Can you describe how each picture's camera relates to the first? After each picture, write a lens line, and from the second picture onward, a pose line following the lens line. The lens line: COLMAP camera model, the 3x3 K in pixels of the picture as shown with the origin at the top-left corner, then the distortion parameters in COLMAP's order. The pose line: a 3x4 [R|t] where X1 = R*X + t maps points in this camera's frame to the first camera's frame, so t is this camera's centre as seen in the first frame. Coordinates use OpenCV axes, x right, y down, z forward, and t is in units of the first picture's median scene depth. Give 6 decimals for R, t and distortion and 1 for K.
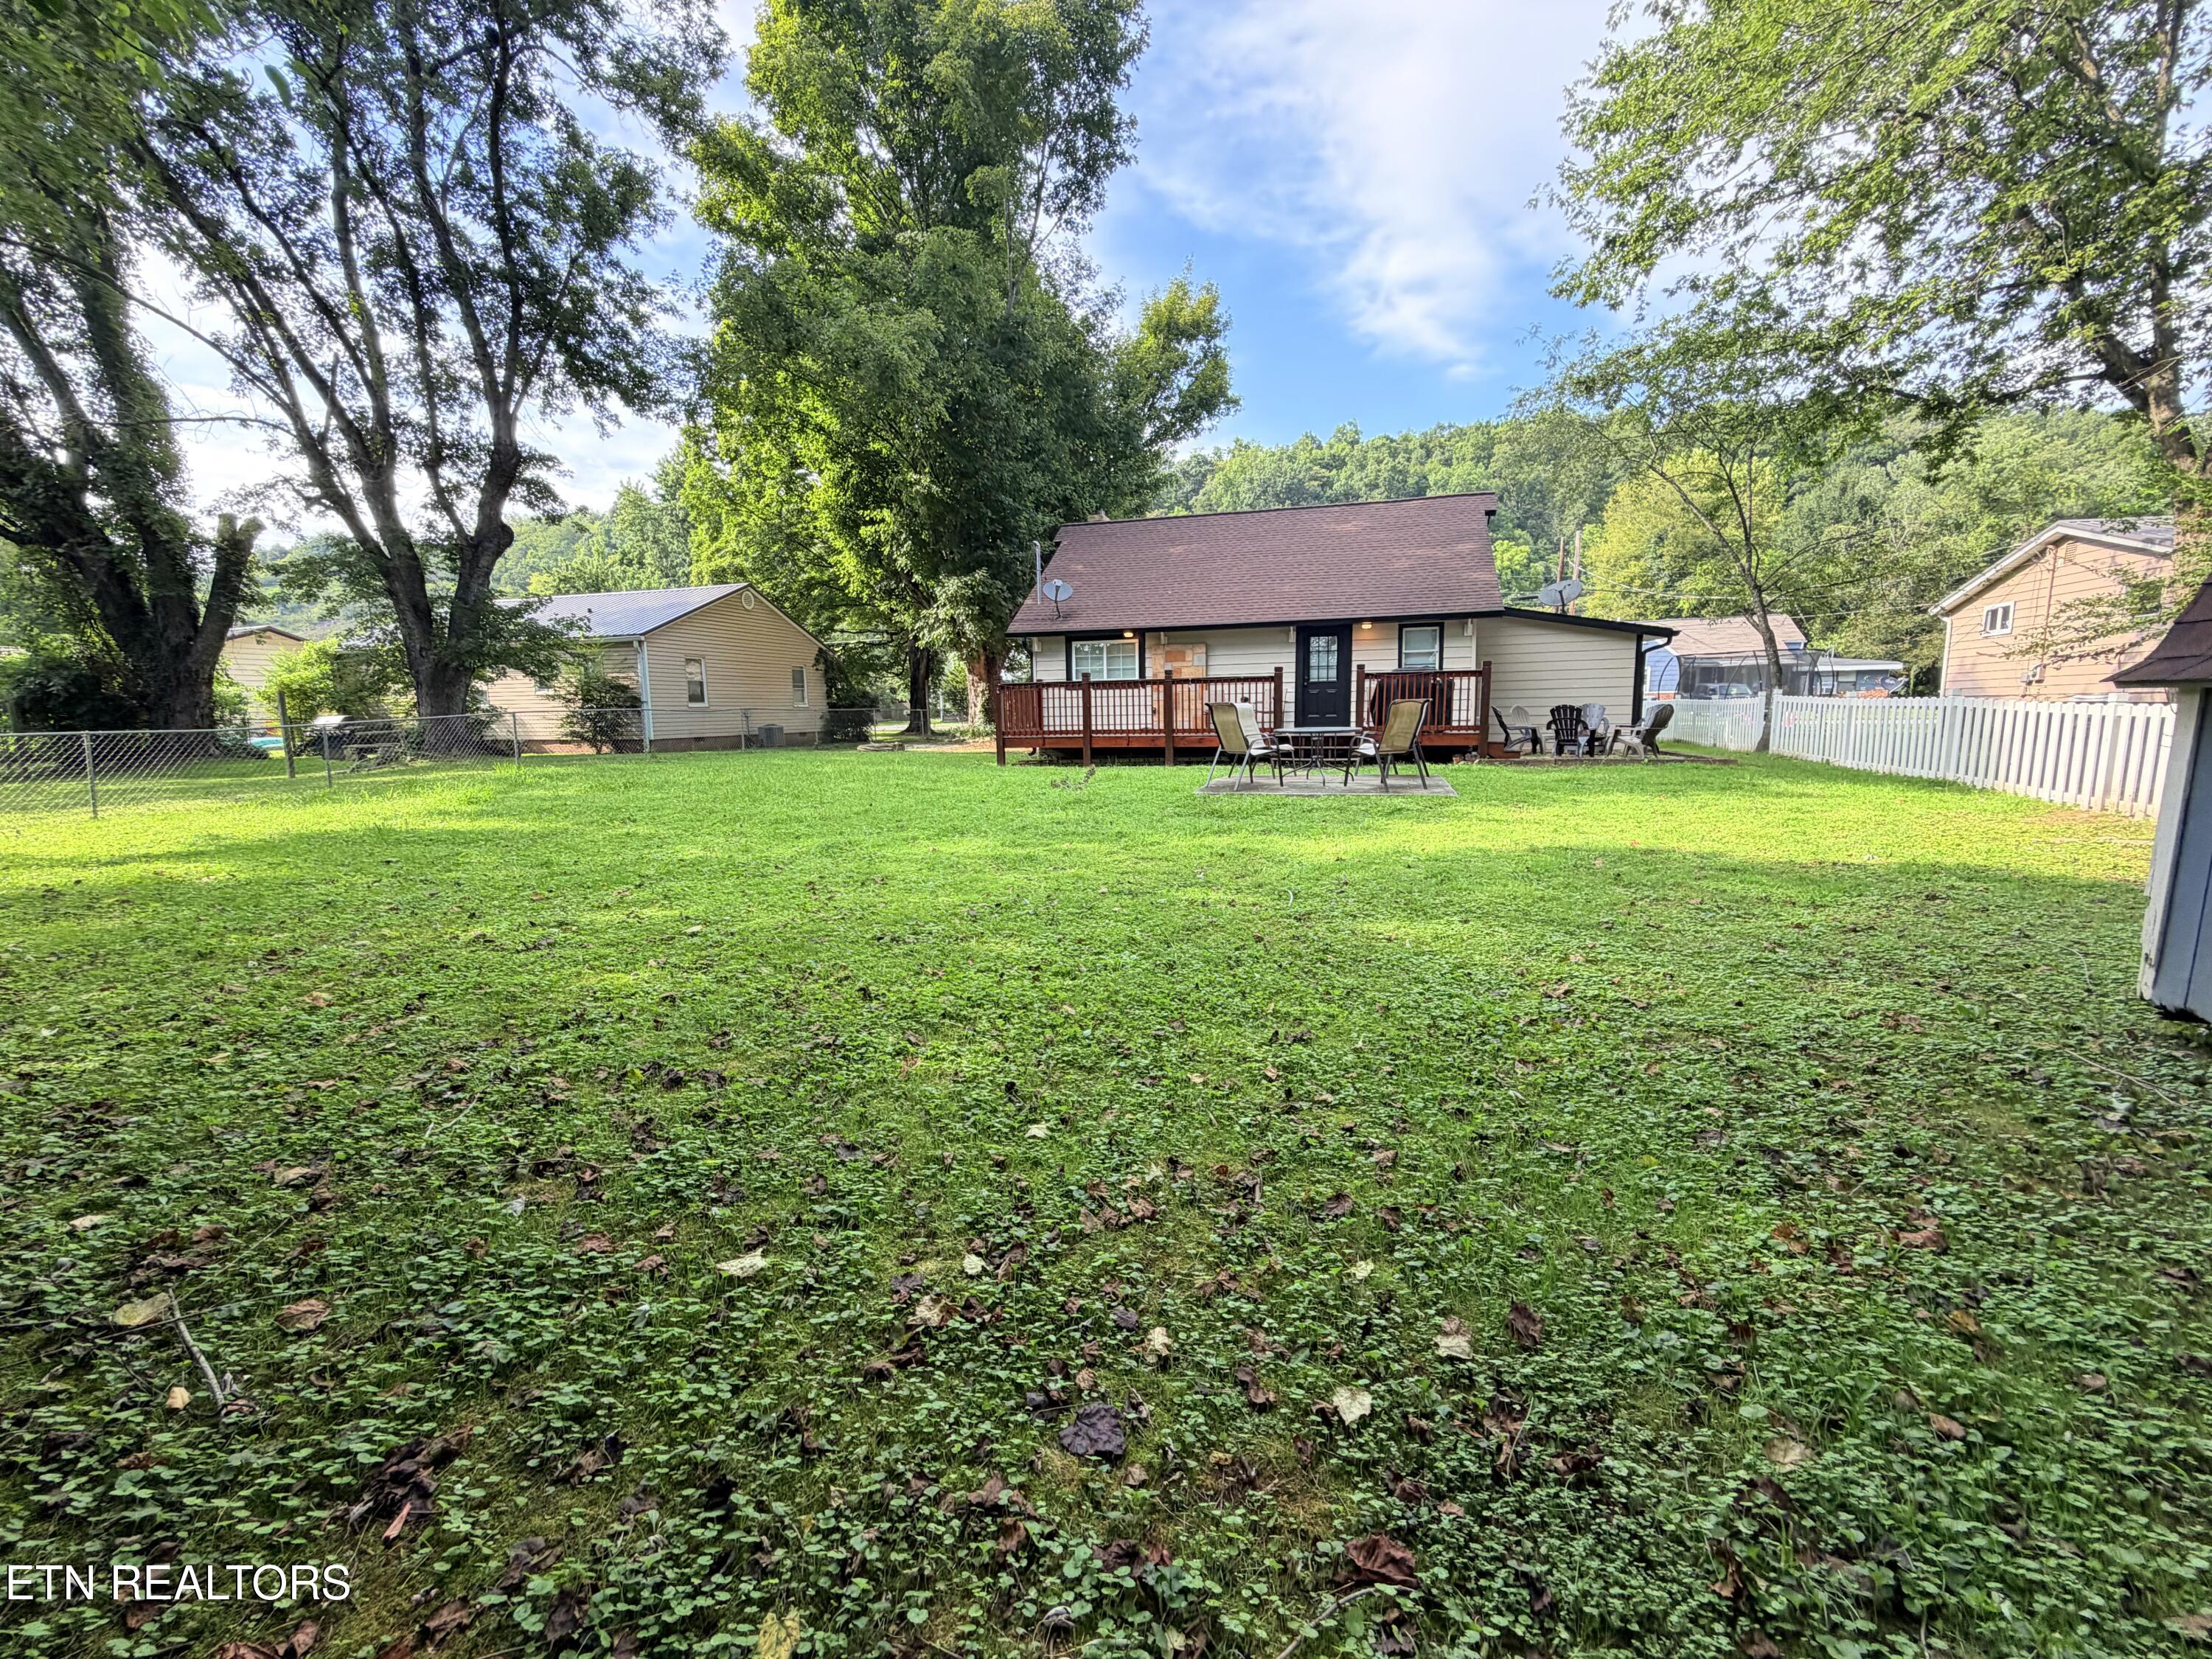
lens RADIAL K [[882.5, 0, 1094.0], [0, 882.5, 839.5], [0, 0, 1]] dist [0.001165, 0.000452]
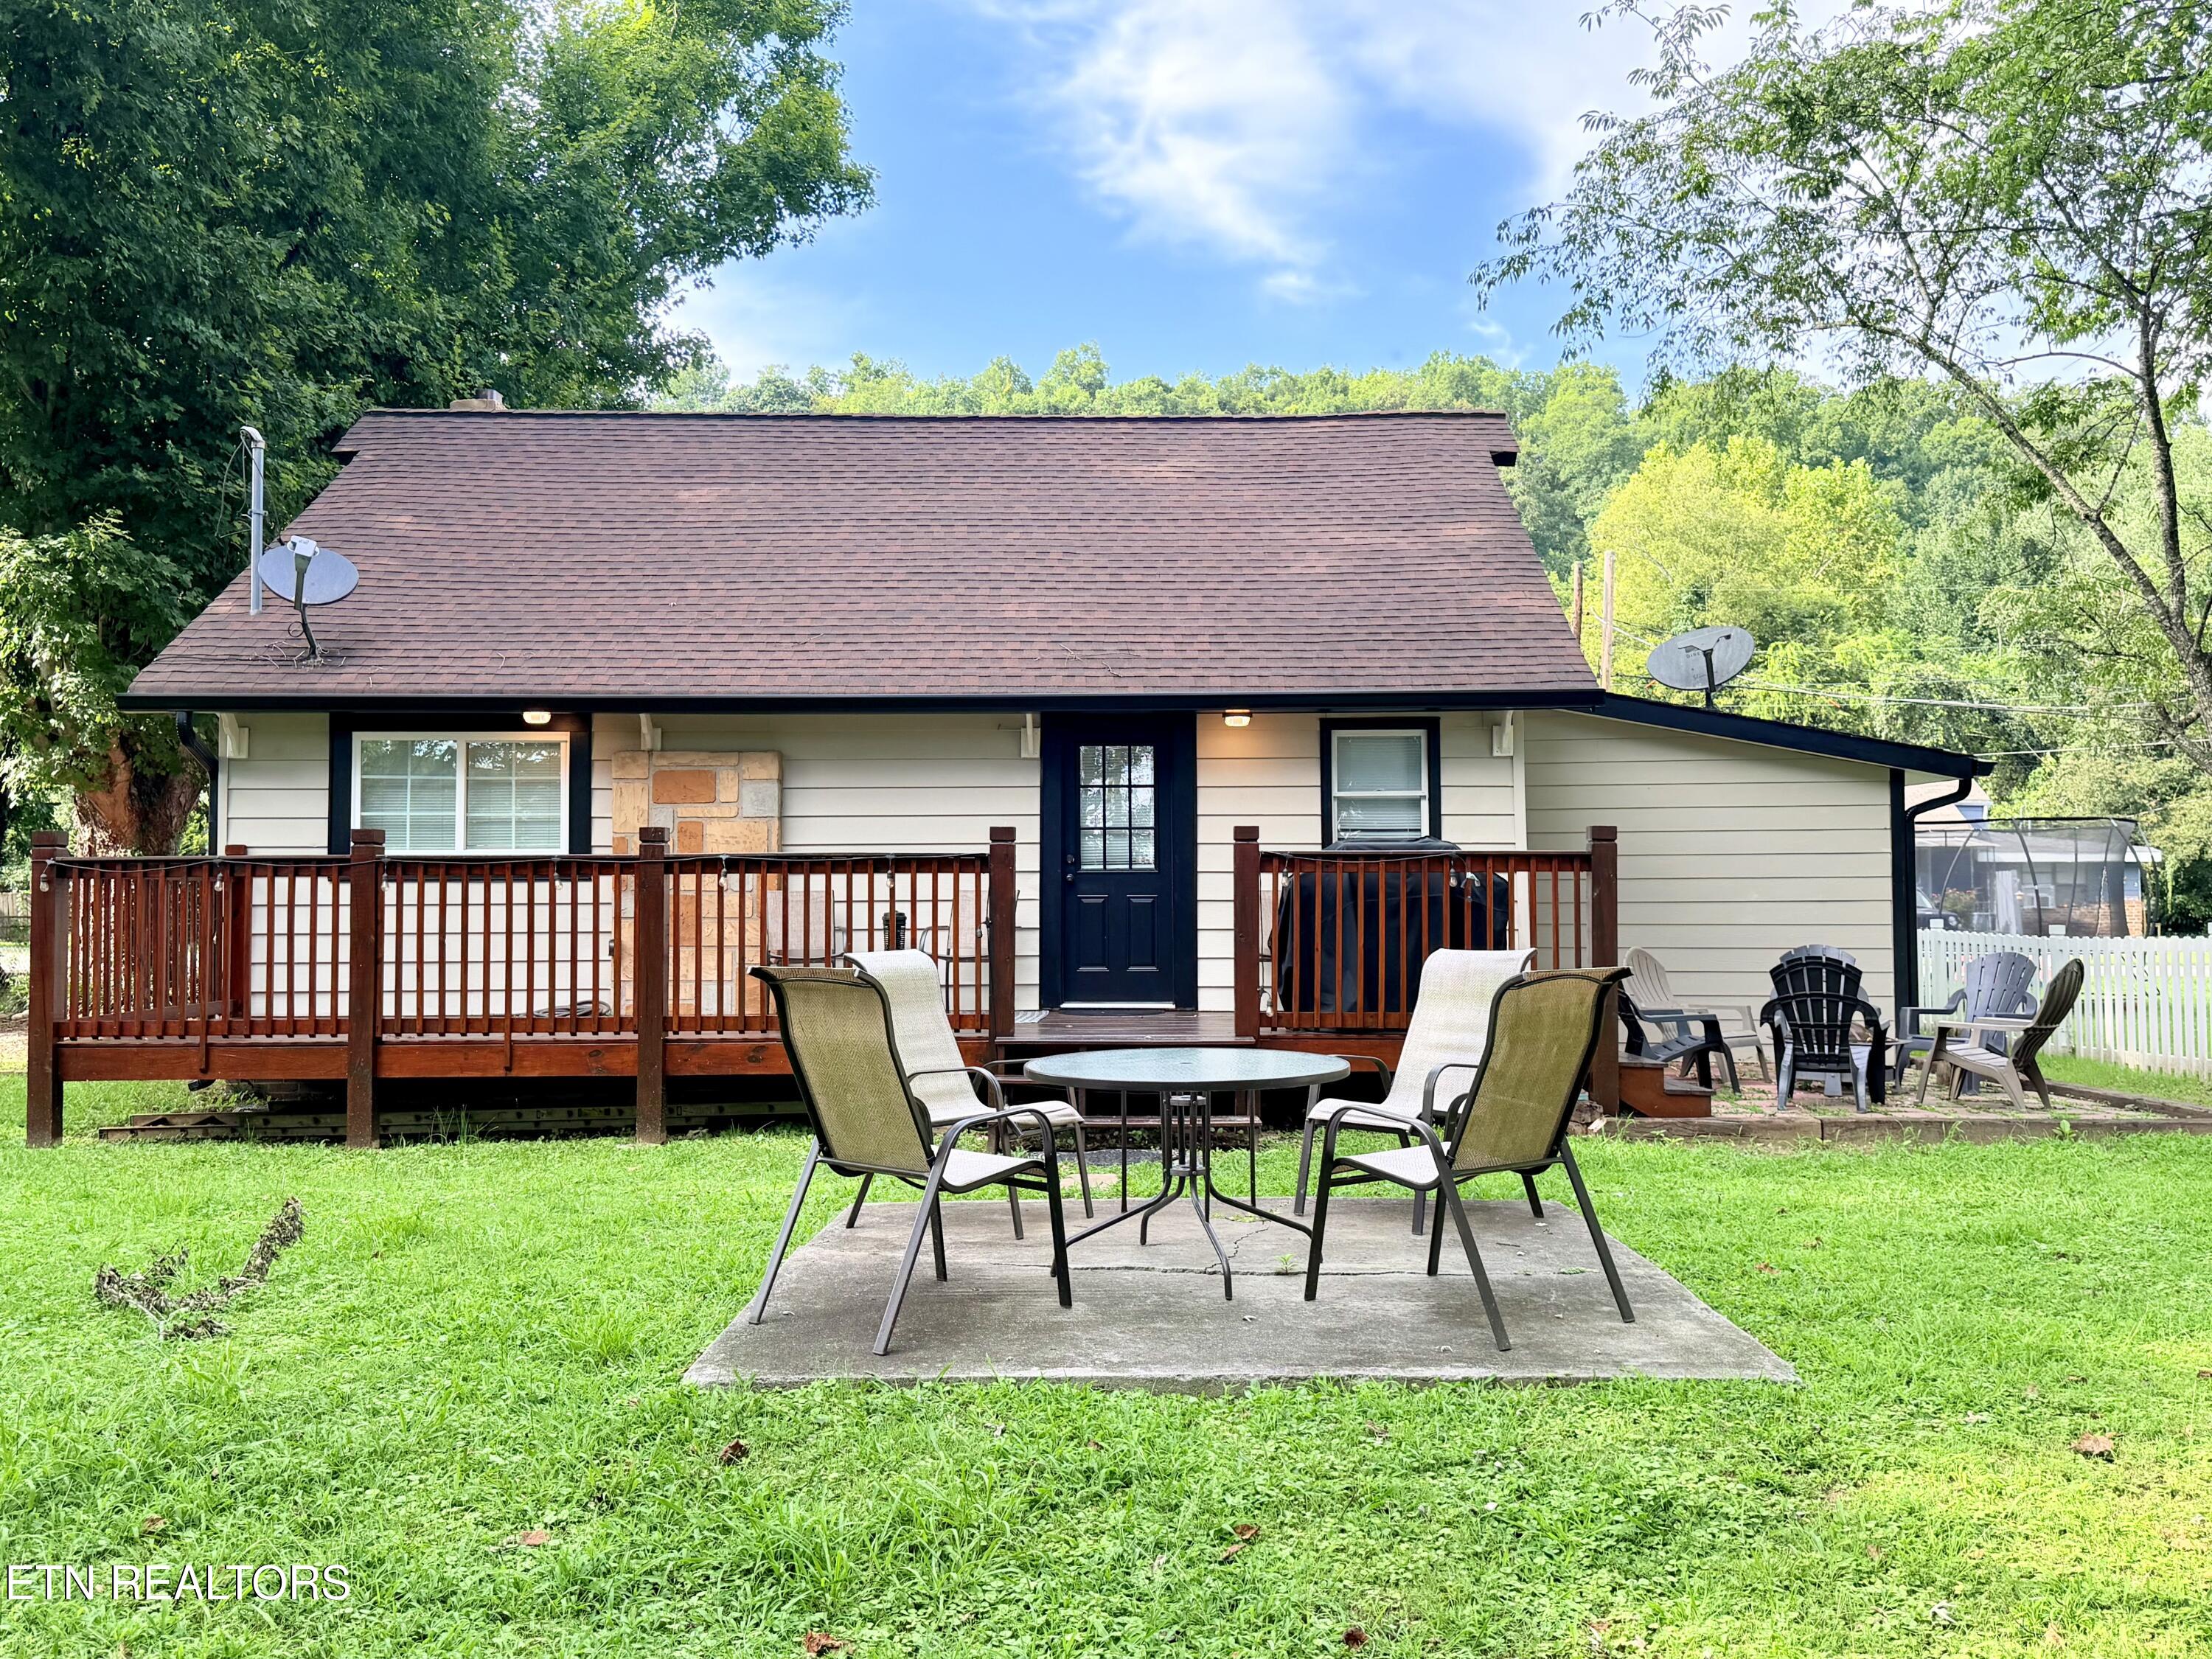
lens RADIAL K [[2004.3, 0, 1120.3], [0, 2004.3, 838.0], [0, 0, 1]] dist [0.103182, -0.002139]
pose [[0.959948, 0.024032, 0.279146, 0.039574], [0.027823, 0.983213, -0.180325, -0.050108], [-0.278794, 0.180869, 0.943165, 0.256264]]
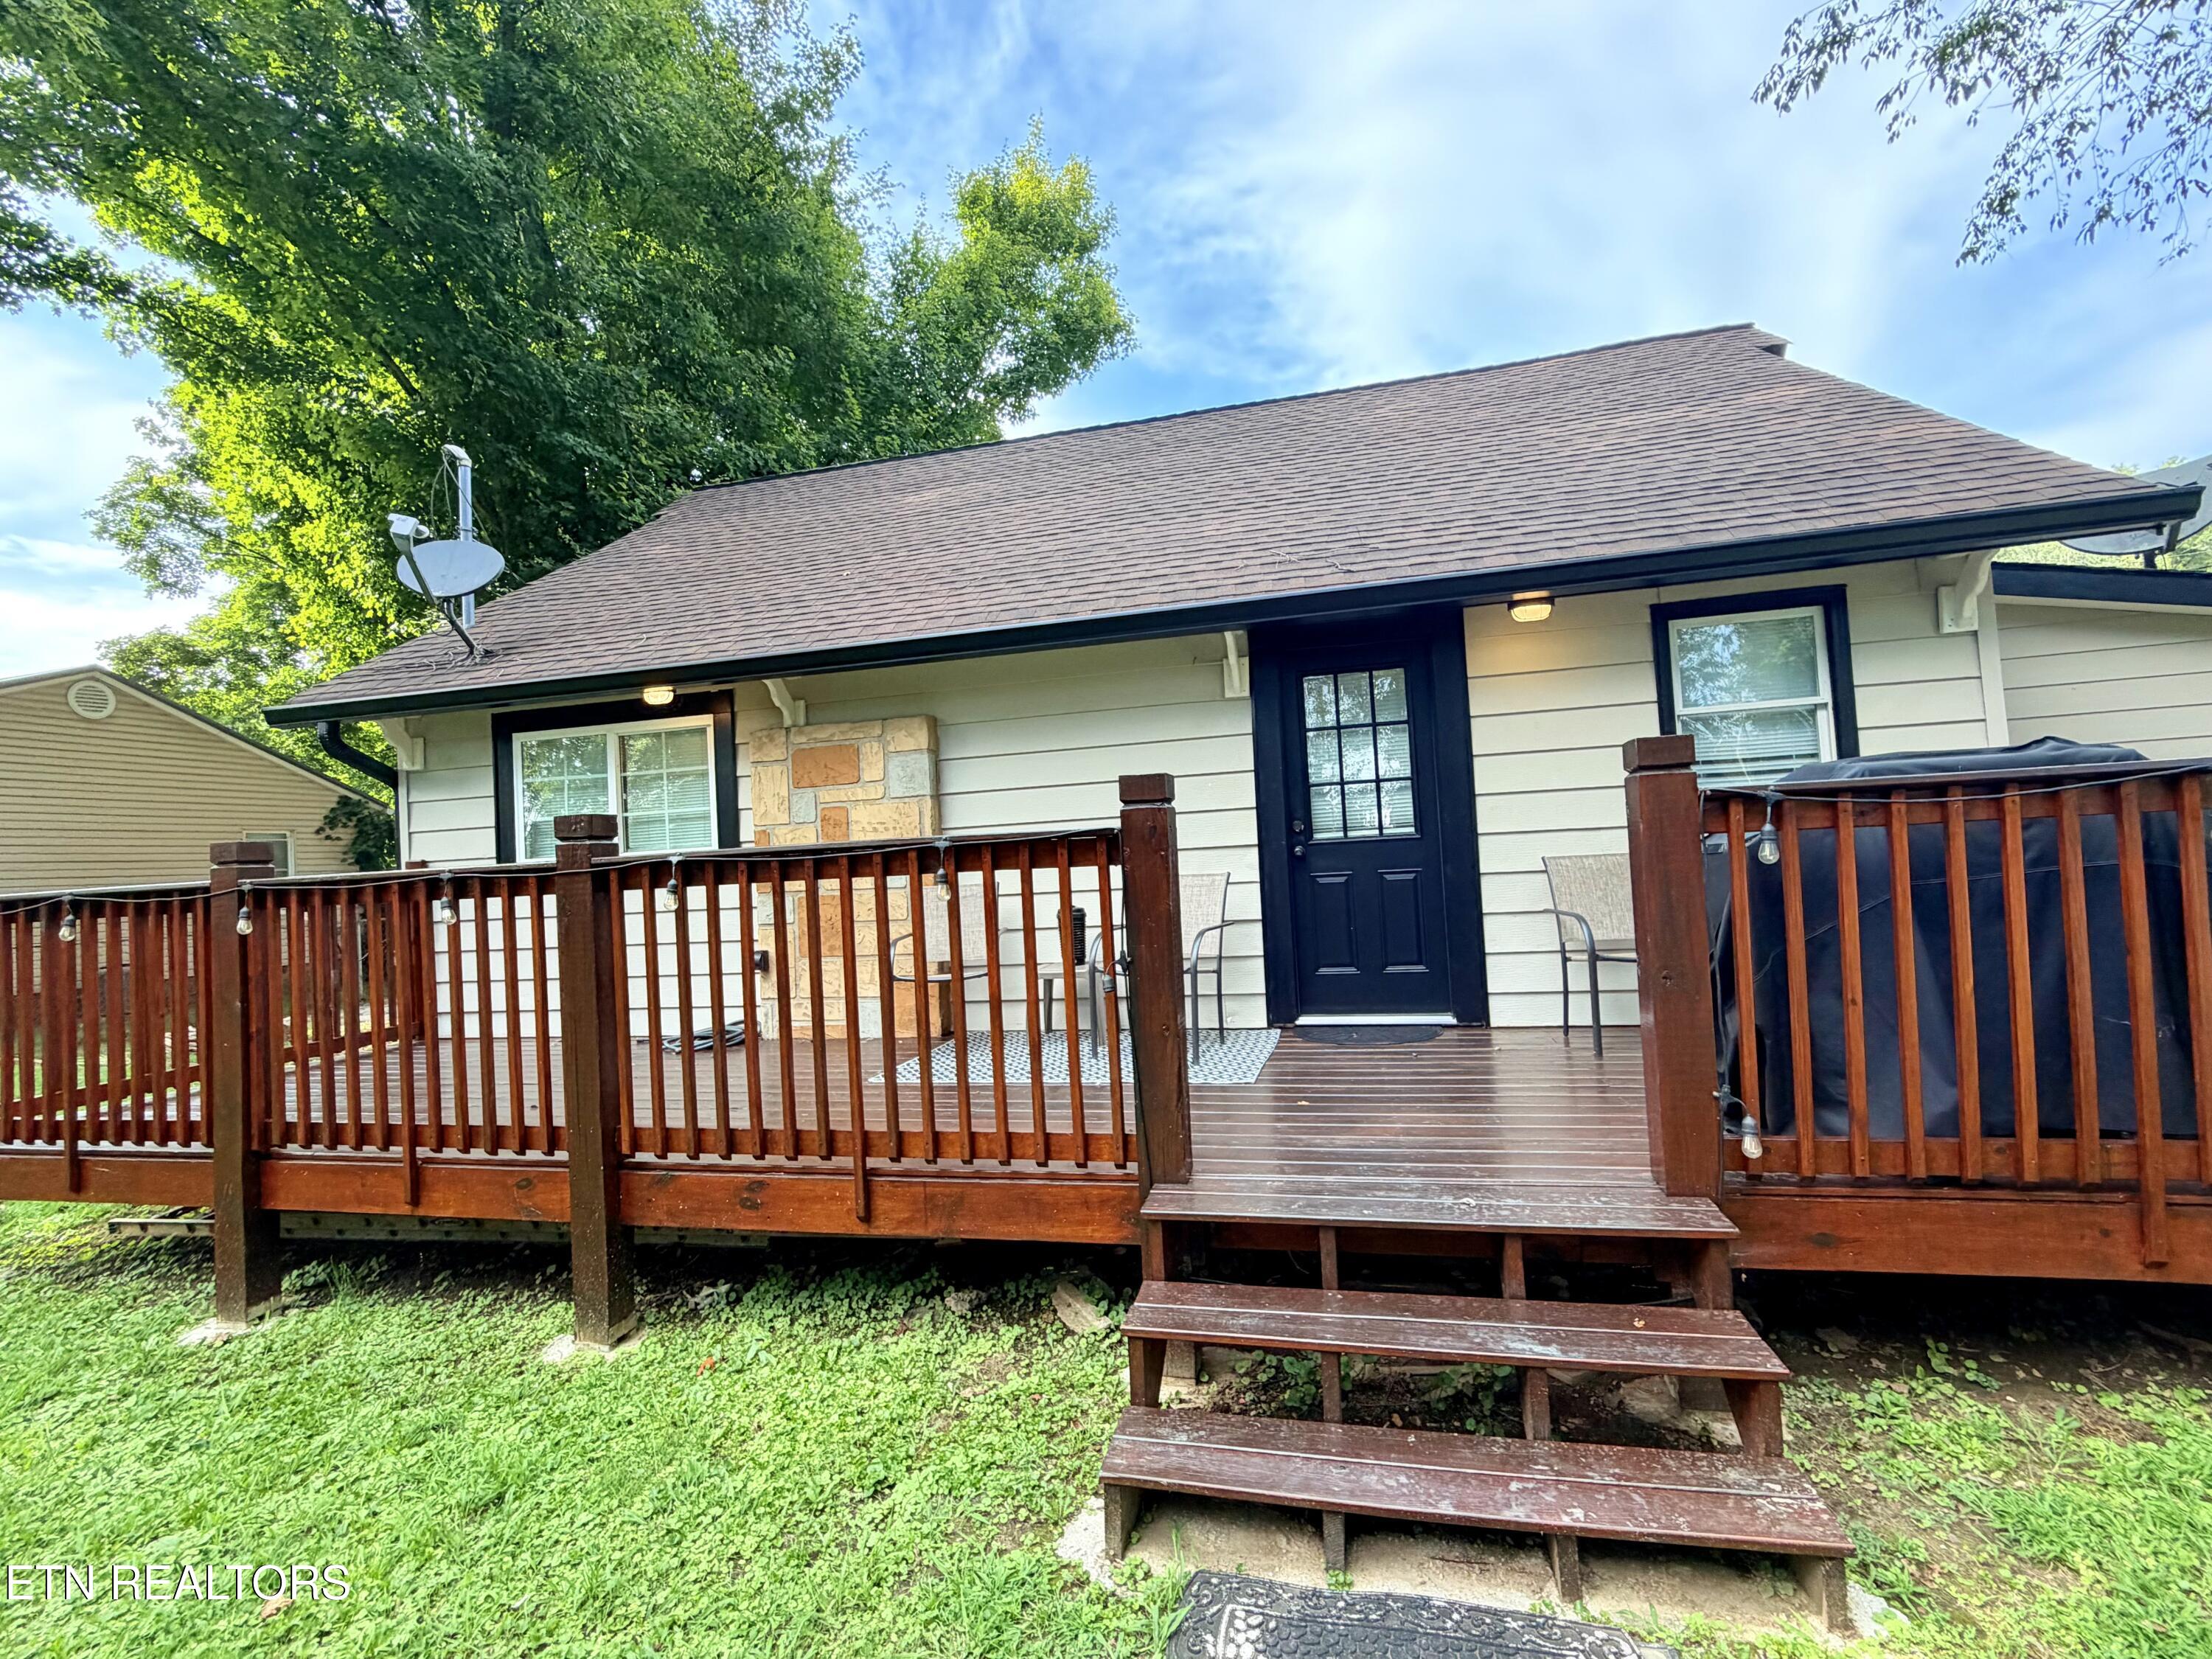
lens RADIAL K [[988.2, 0, 1105.6], [0, 988.2, 824.1], [0, 0, 1]] dist [-0.004979, 0.000134]
pose [[0.998525, -0.034360, 0.042047, 0.173265], [0.041461, 0.982467, -0.181770, -0.135318], [-0.035064, 0.183245, 0.982442, 0.726277]]
